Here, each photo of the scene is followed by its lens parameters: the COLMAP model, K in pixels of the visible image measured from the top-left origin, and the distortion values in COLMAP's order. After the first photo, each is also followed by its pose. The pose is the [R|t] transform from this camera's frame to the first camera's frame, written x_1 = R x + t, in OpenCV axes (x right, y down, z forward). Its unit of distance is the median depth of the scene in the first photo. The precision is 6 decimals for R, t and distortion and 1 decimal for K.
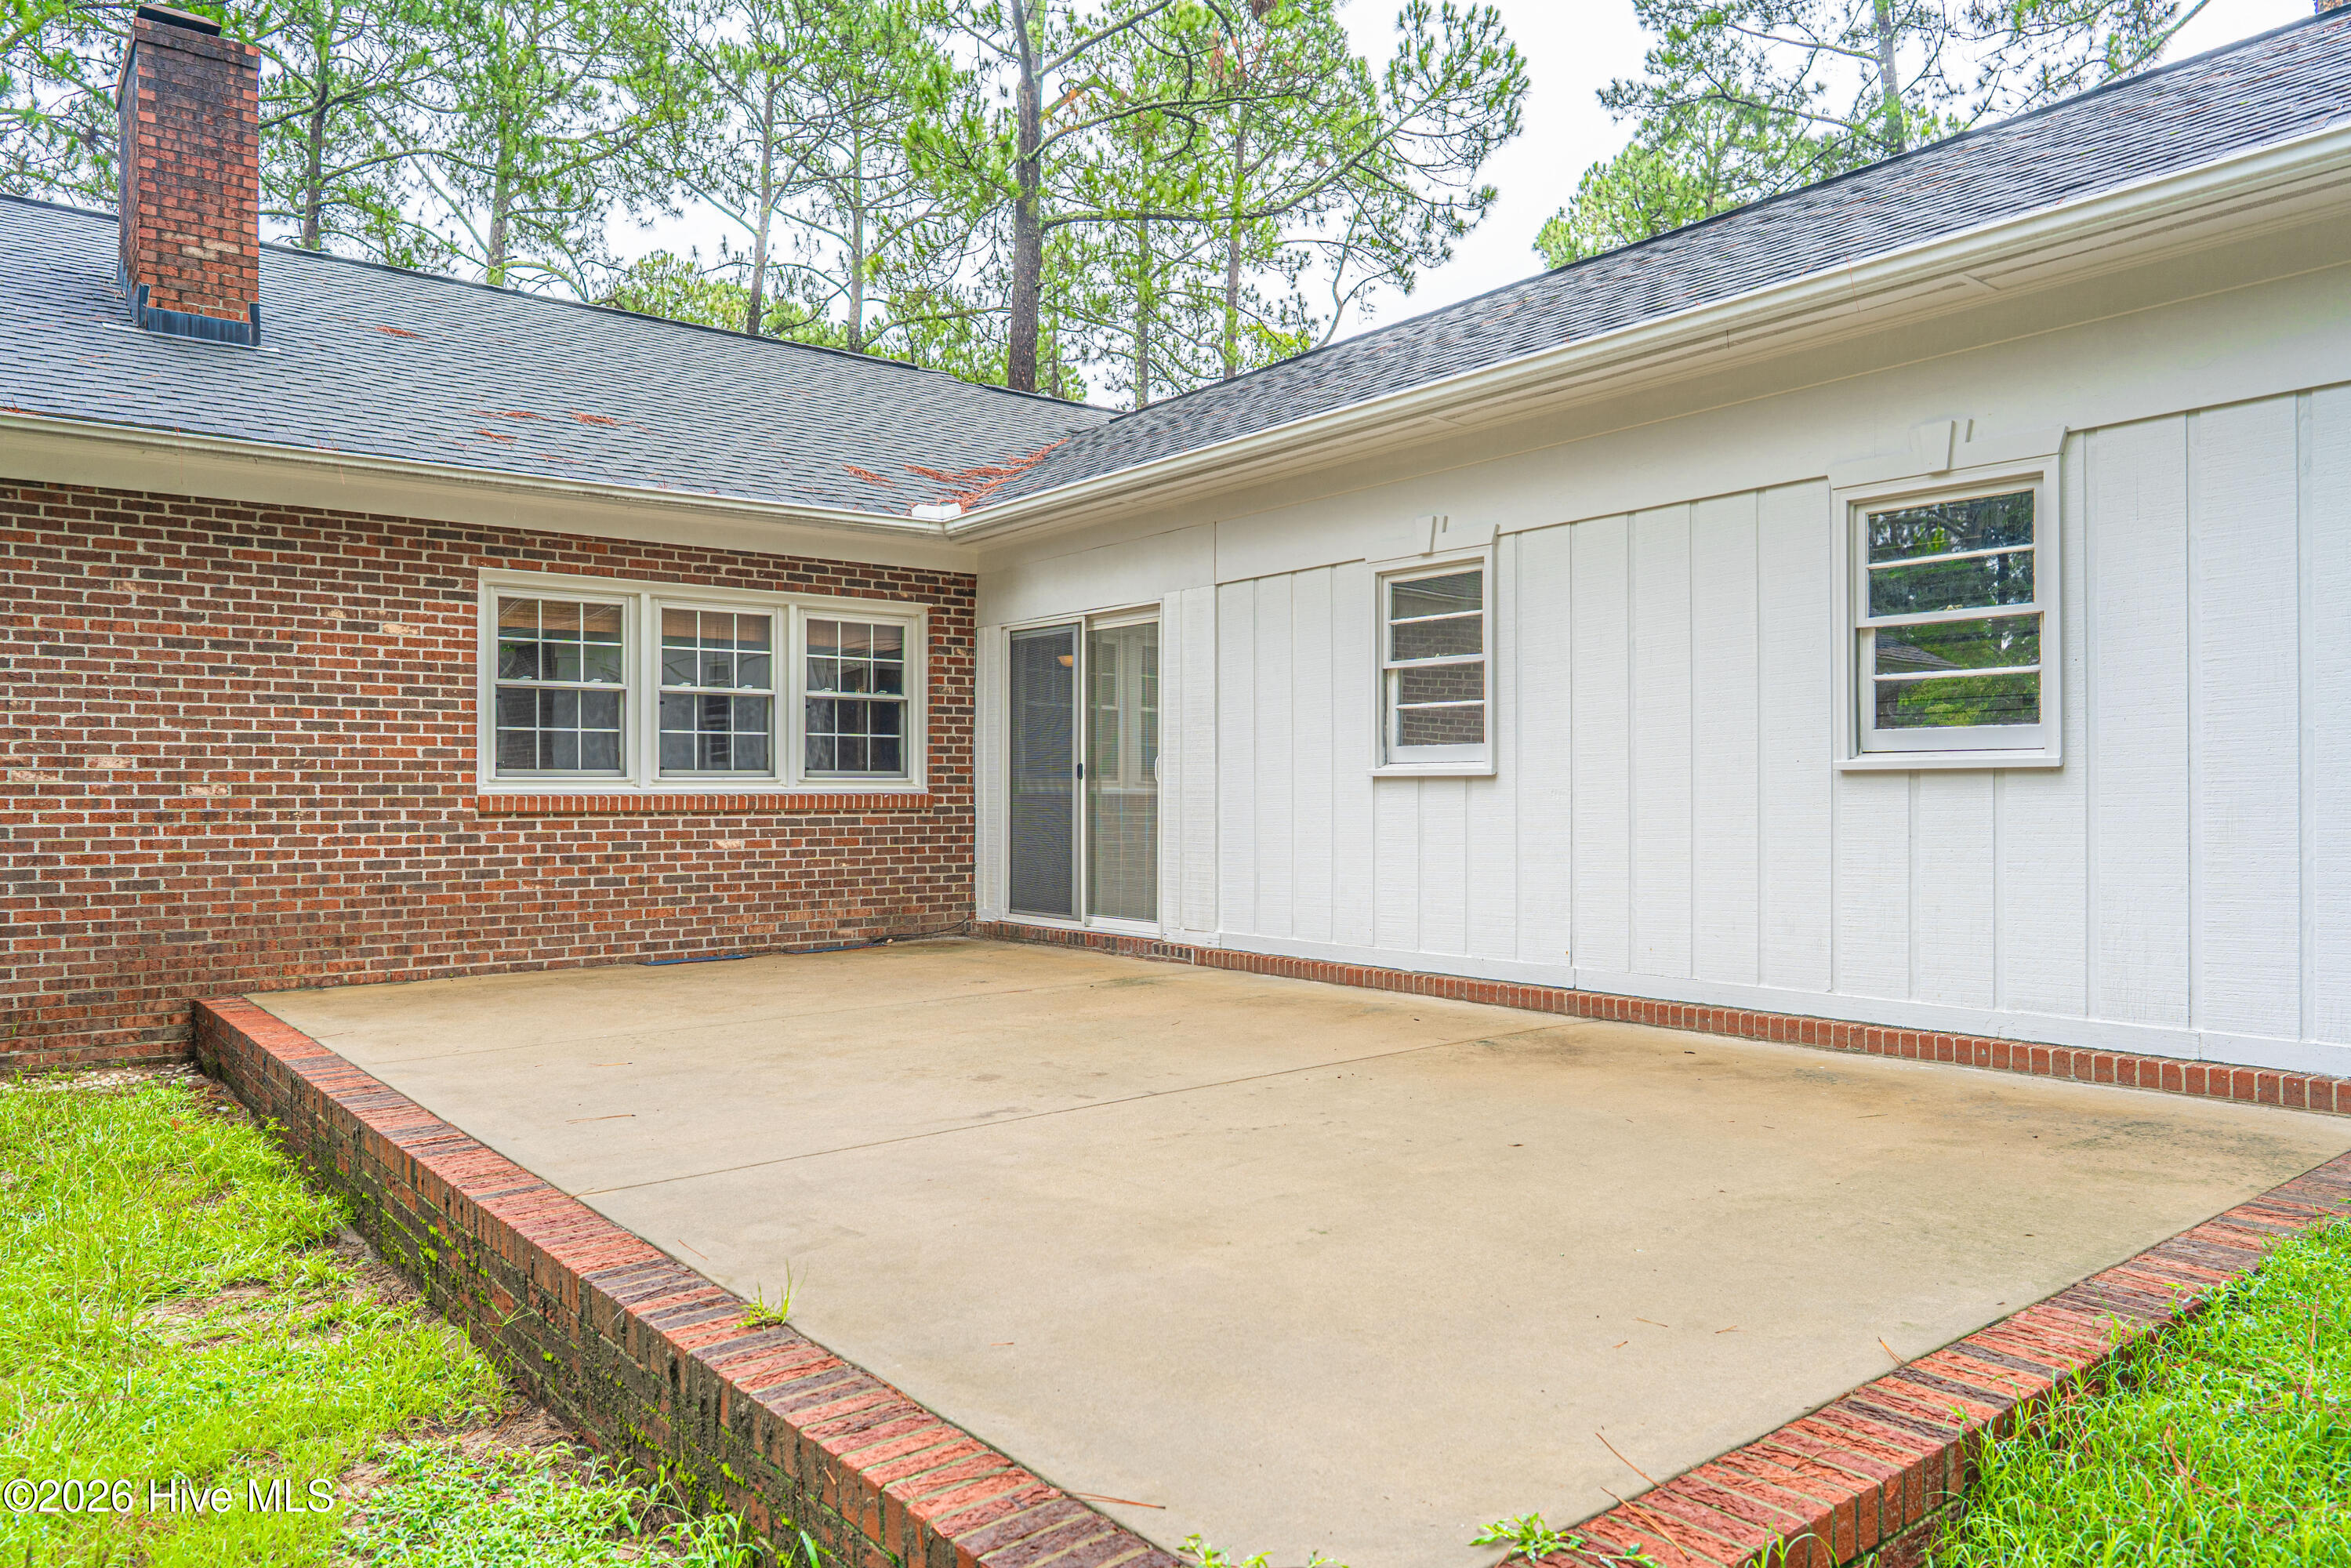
lens RADIAL K [[1541.0, 0, 1128.9], [0, 1541.0, 786.3], [0, 0, 1]] dist [-0.003376, 0.002990]
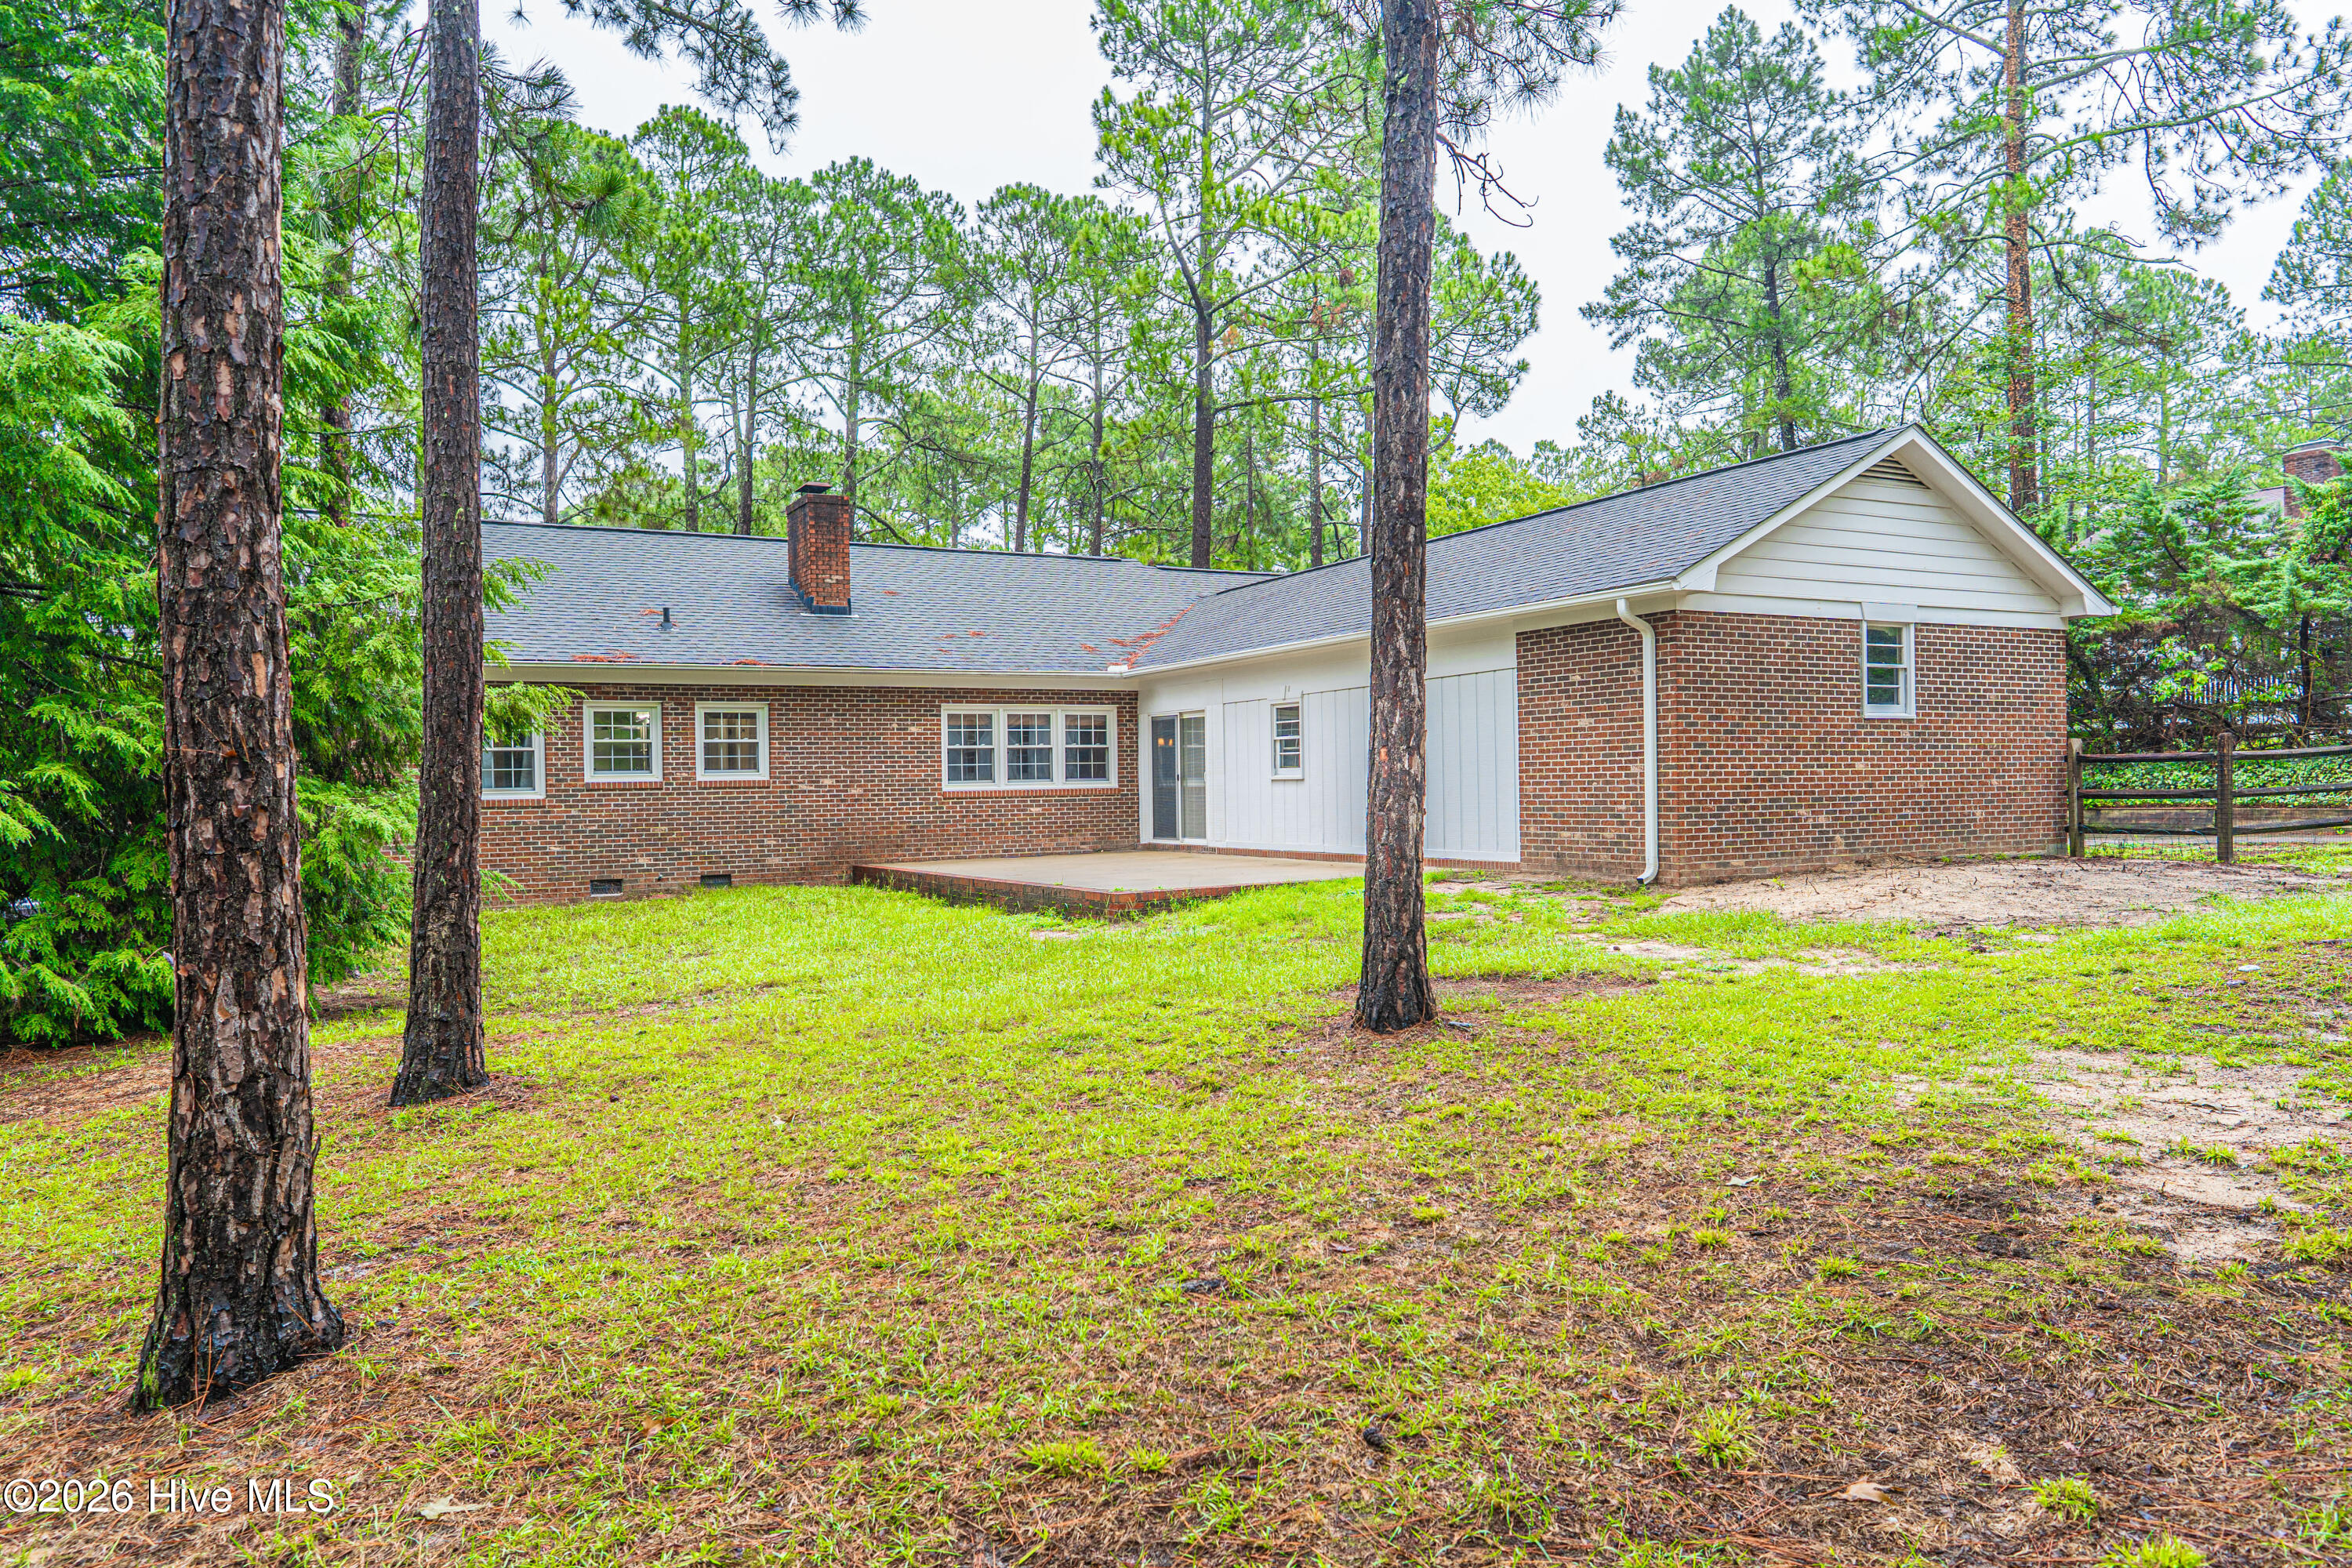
lens RADIAL K [[1541.6, 0, 1129.3], [0, 1541.6, 786.3], [0, 0, 1]] dist [-0.003376, 0.002990]
pose [[0.985734, -0.015638, -0.167580, 0.287318], [0.016751, 0.999846, 0.005233, -0.009588], [0.167473, -0.007966, 0.985845, -1.336412]]
